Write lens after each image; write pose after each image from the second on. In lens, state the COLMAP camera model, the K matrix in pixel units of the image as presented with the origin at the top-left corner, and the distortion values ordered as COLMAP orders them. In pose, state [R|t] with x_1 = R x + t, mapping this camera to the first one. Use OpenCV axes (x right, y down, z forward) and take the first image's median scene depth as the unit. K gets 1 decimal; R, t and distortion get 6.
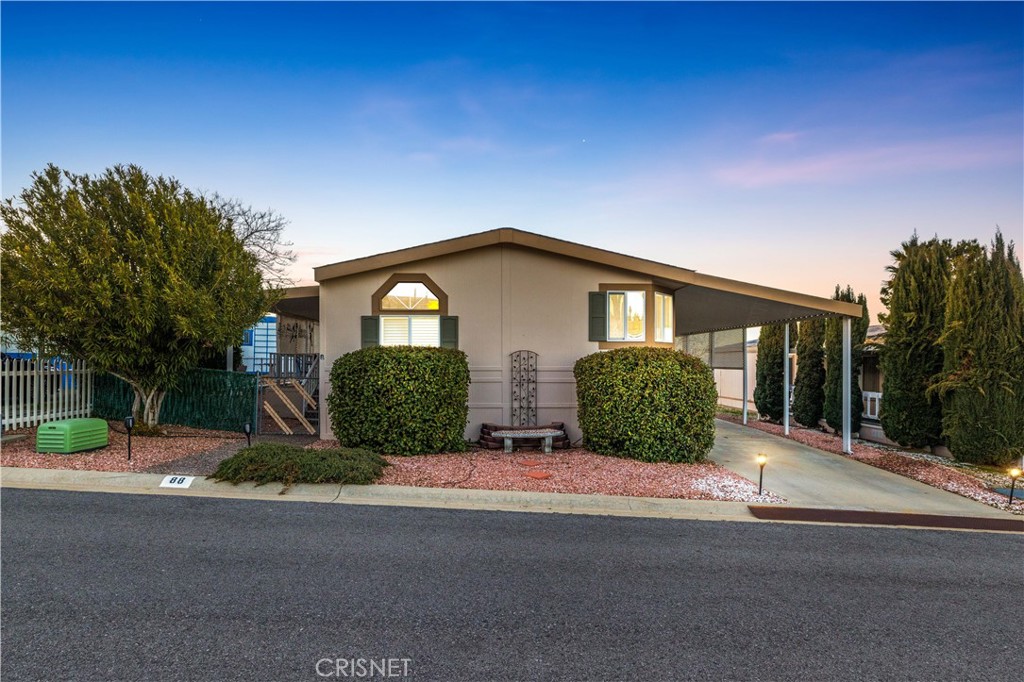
lens RADIAL K [[458.2, 0, 510.8], [0, 458.2, 362.6], [0, 0, 1]] dist [-0.002803, -0.000295]
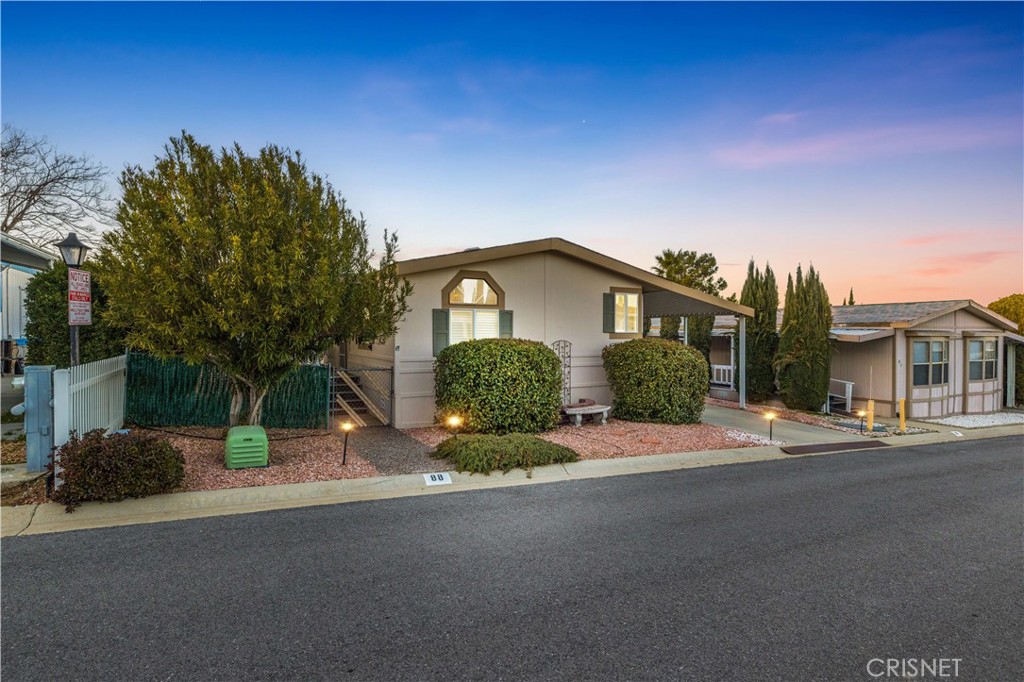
lens RADIAL K [[430.2, 0, 511.2], [0, 430.2, 335.9], [0, 0, 1]] dist [-0.001492, -0.000052]
pose [[0.920524, 0.000255, 0.390686, -0.519503], [0.001671, 0.999988, -0.004588, -0.032724], [-0.390683, 0.004876, 0.920513, 0.017139]]
